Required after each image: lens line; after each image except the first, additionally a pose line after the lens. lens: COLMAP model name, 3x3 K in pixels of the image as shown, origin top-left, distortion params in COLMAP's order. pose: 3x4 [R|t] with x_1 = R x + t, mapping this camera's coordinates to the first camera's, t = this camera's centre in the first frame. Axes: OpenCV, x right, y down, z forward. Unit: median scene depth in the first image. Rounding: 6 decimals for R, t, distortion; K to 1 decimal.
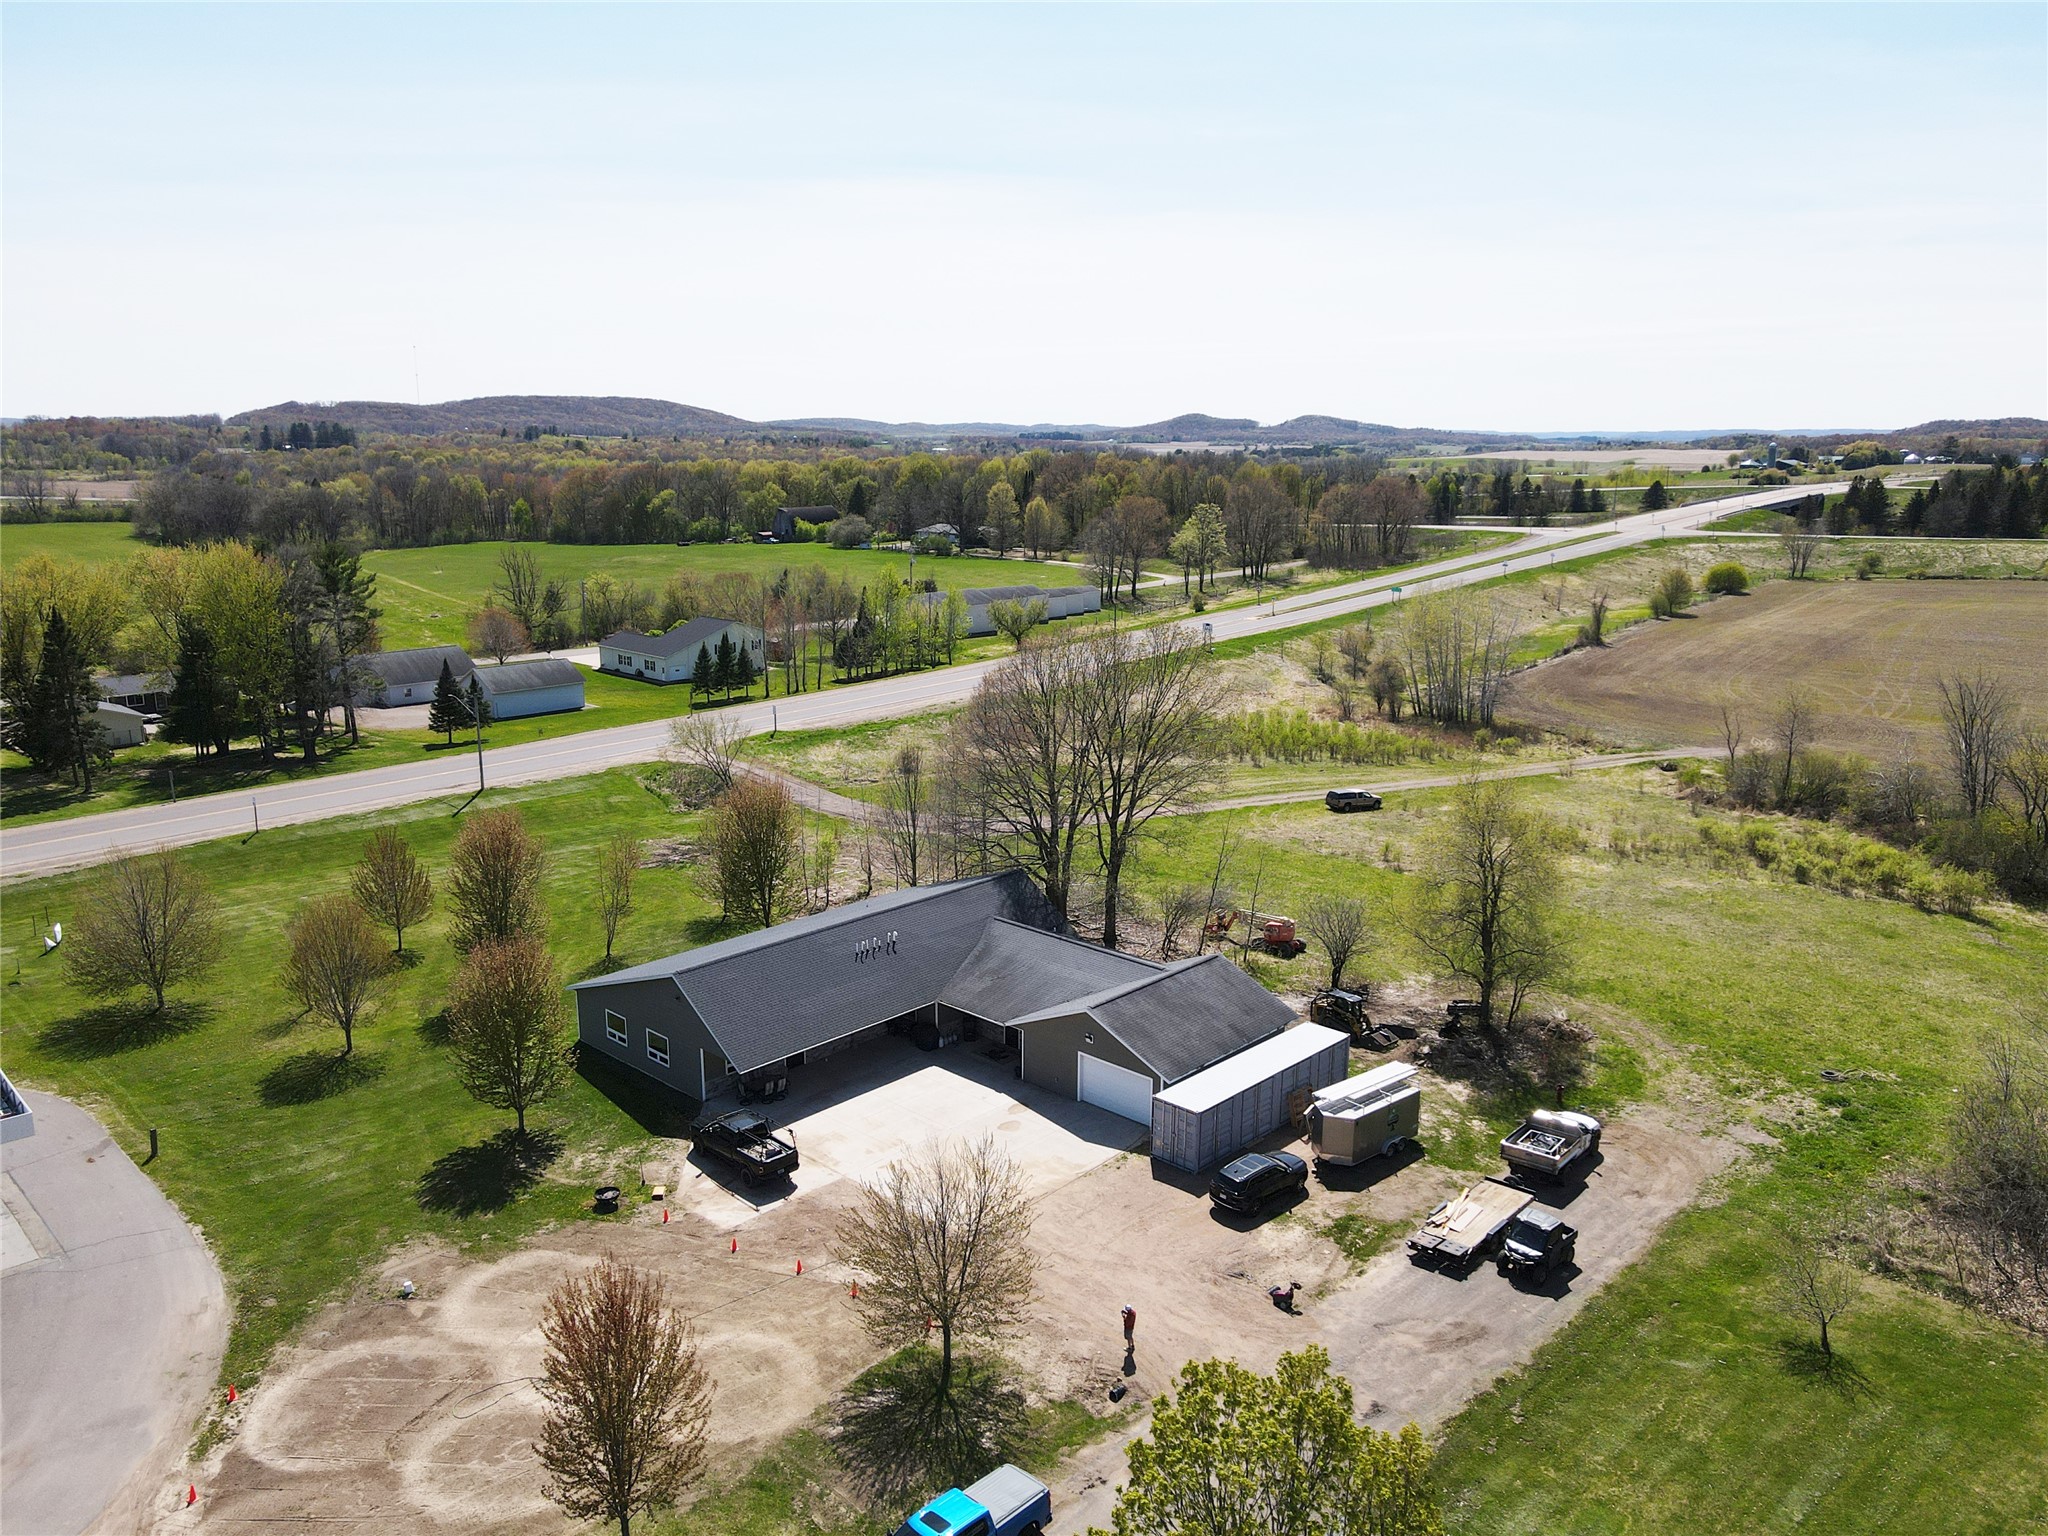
lens RADIAL K [[1500.8, 0, 1028.3], [0, 1500.8, 776.0], [0, 0, 1]] dist [0.007240, 0.017460]
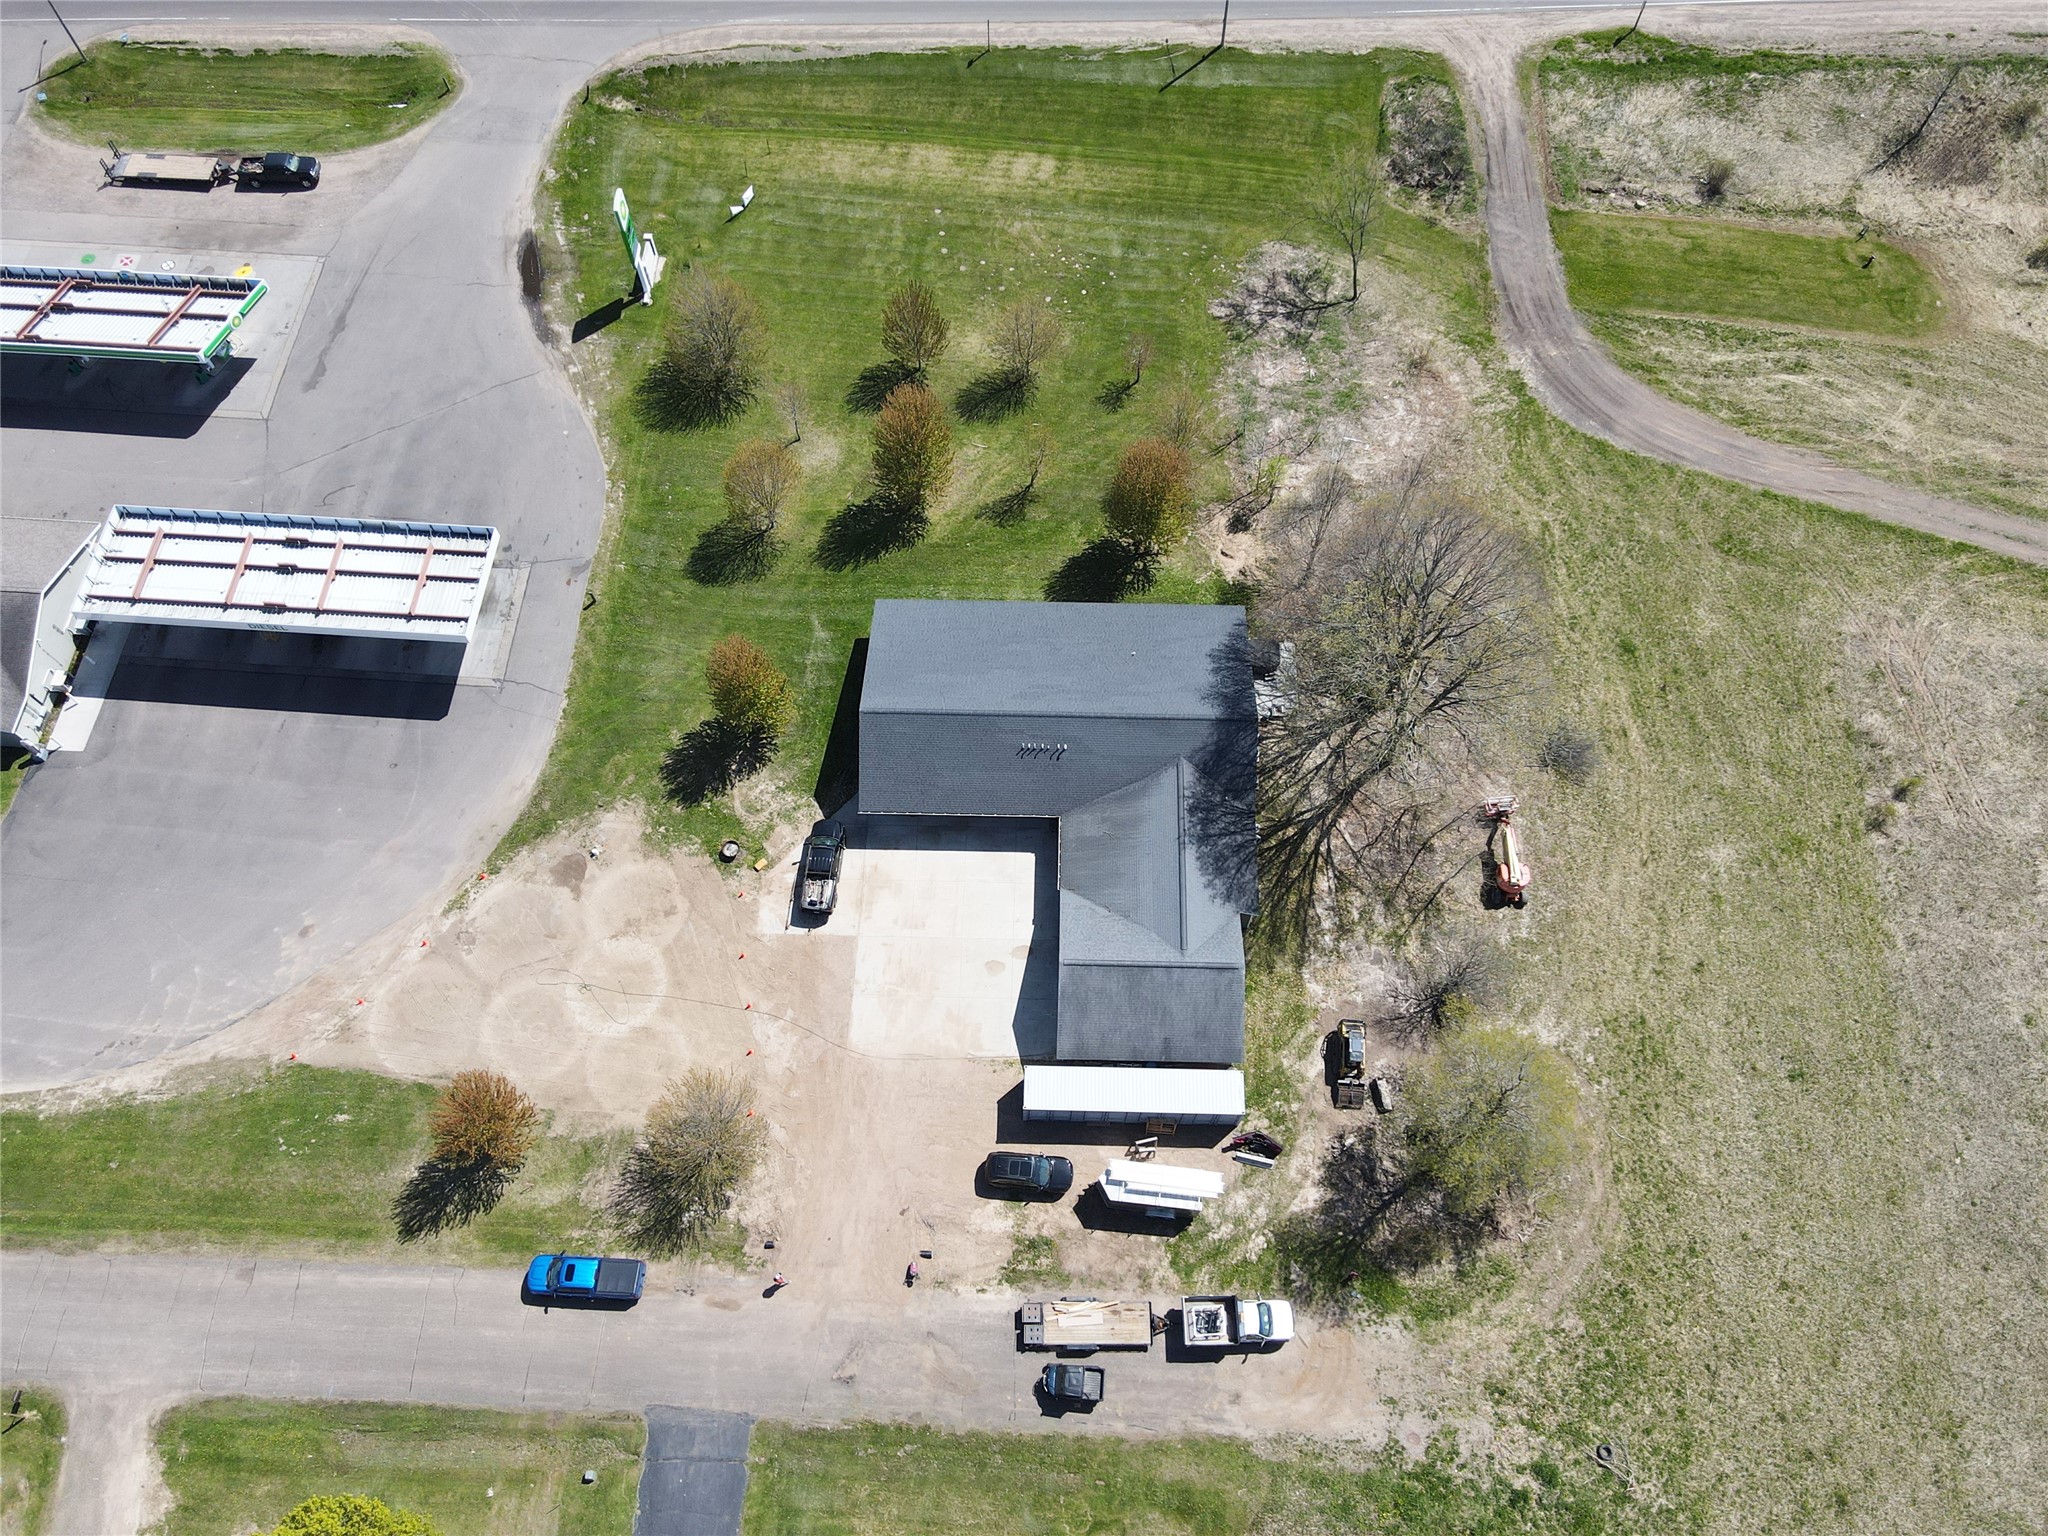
lens RADIAL K [[1500.8, 0, 1030.3], [0, 1500.8, 774.0], [0, 0, 1]] dist [0.007240, 0.017460]
pose [[0.666382, 0.666254, -0.334726, 0.312143], [-0.158896, 0.565513, 0.809288, -0.863656], [0.728483, -0.486108, 0.482713, 0.449129]]
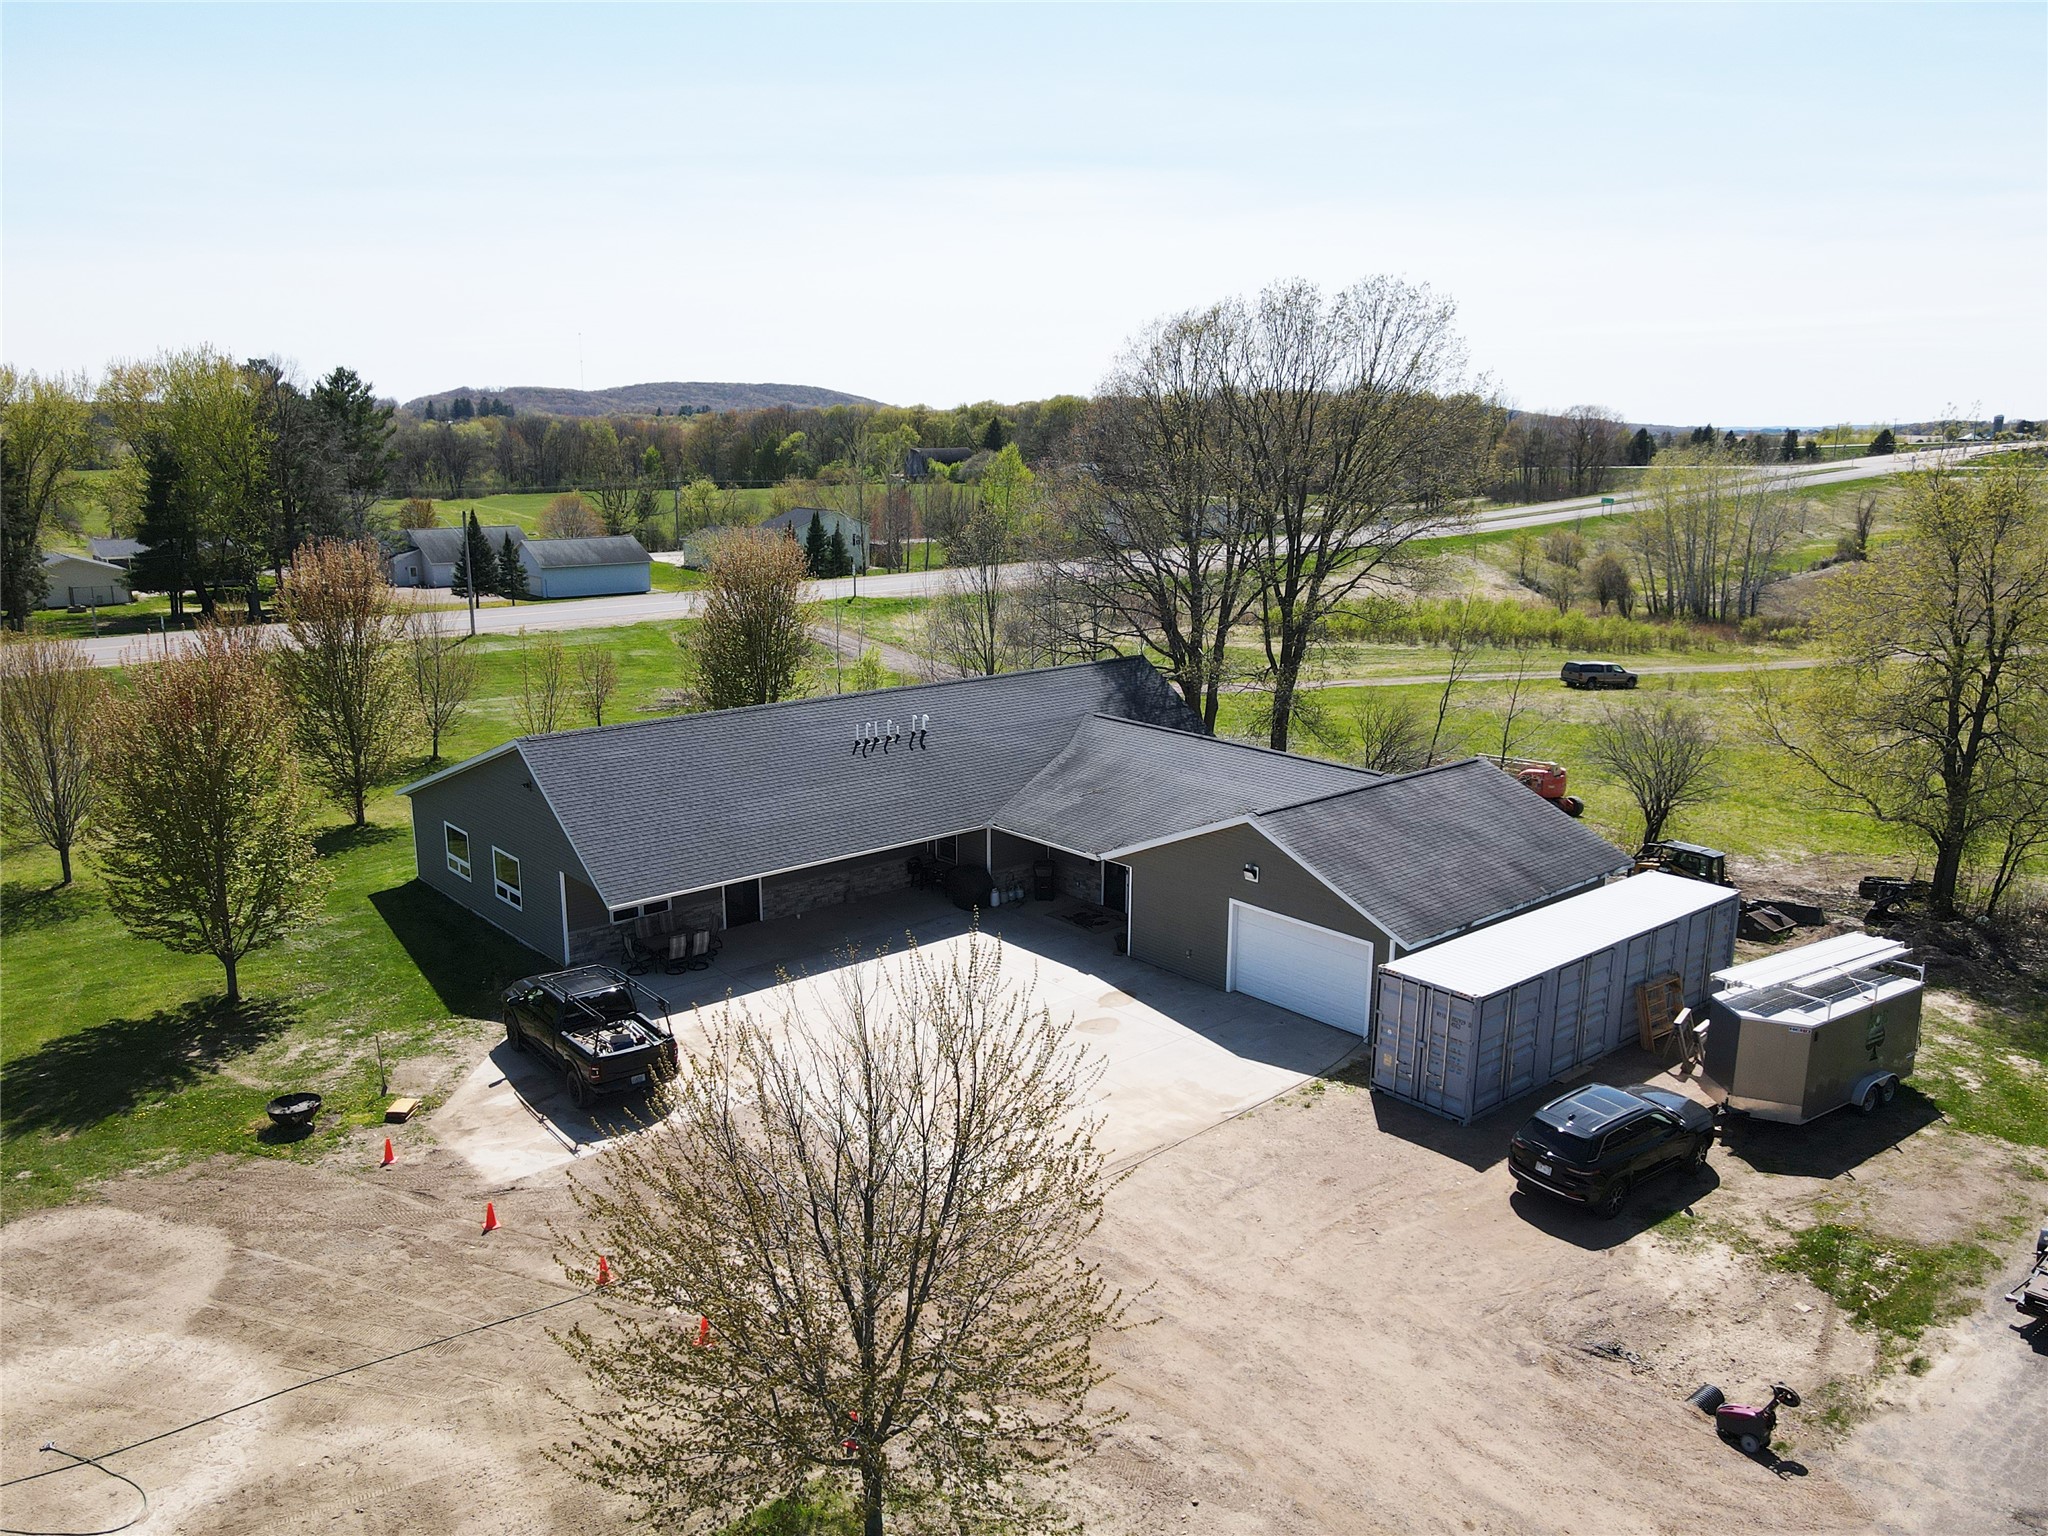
lens RADIAL K [[1500.8, 0, 1028.3], [0, 1500.8, 768.4], [0, 0, 1]] dist [0.007240, 0.017460]
pose [[0.995146, 0.024631, -0.095276, 0.010869], [-0.024845, 0.999691, -0.001061, 0.133726], [0.095220, 0.003423, 0.995450, 0.435480]]
